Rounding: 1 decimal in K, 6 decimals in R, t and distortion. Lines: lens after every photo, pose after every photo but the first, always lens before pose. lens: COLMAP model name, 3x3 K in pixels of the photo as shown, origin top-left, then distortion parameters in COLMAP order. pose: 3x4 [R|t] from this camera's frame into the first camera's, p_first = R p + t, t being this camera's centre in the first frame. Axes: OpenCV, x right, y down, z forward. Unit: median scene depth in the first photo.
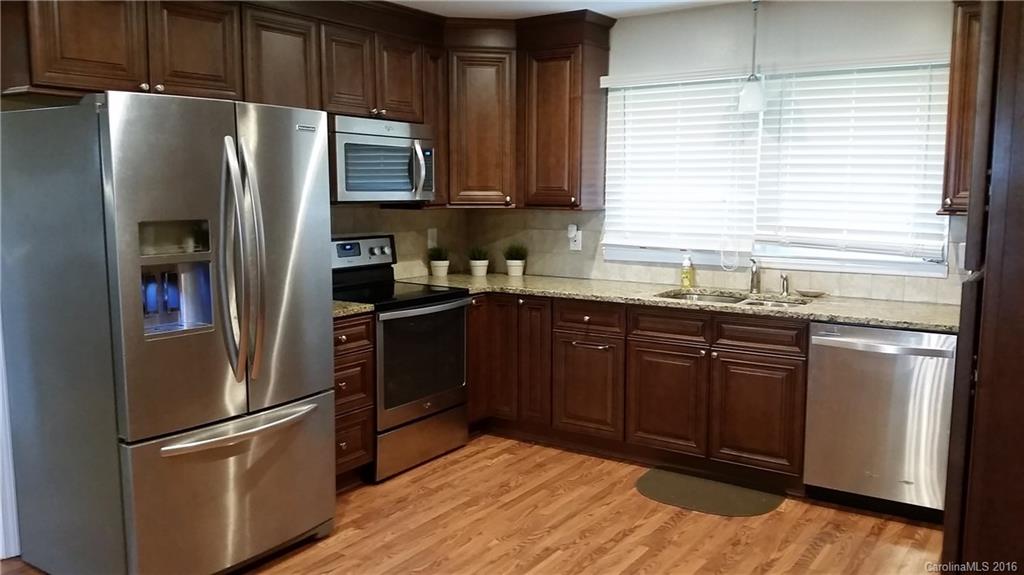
lens RADIAL K [[836.2, 0, 505.0], [0, 836.2, 286.4], [0, 0, 1]] dist [0.065482, -0.048926]
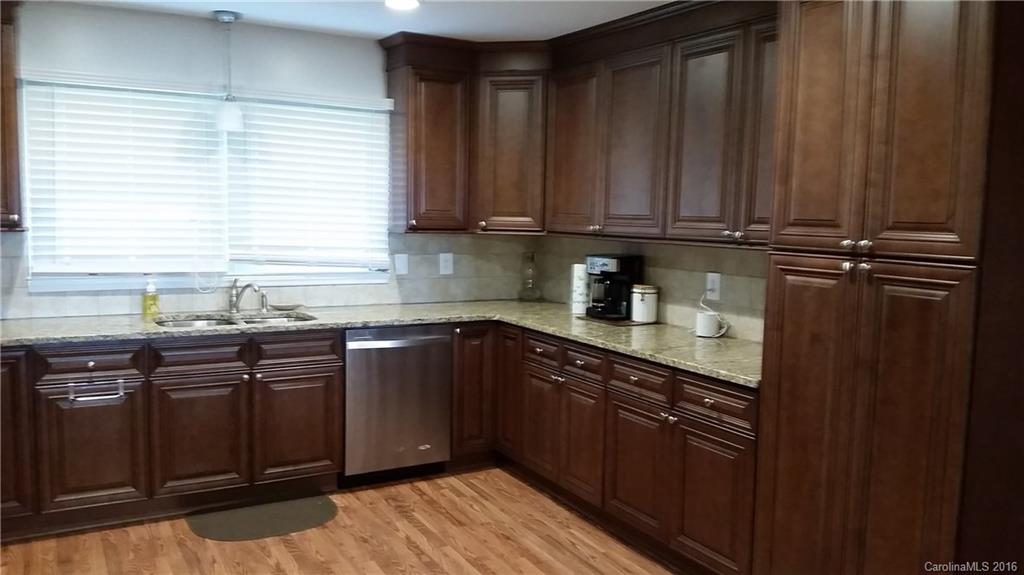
lens RADIAL K [[836.2, 0, 508.5], [0, 836.2, 289.3], [0, 0, 1]] dist [0.065482, -0.048926]
pose [[0.436086, -0.075967, 0.896693, -0.497897], [0.086552, 0.995352, 0.042233, -0.036825], [-0.895733, 0.059193, 0.440634, 0.293166]]
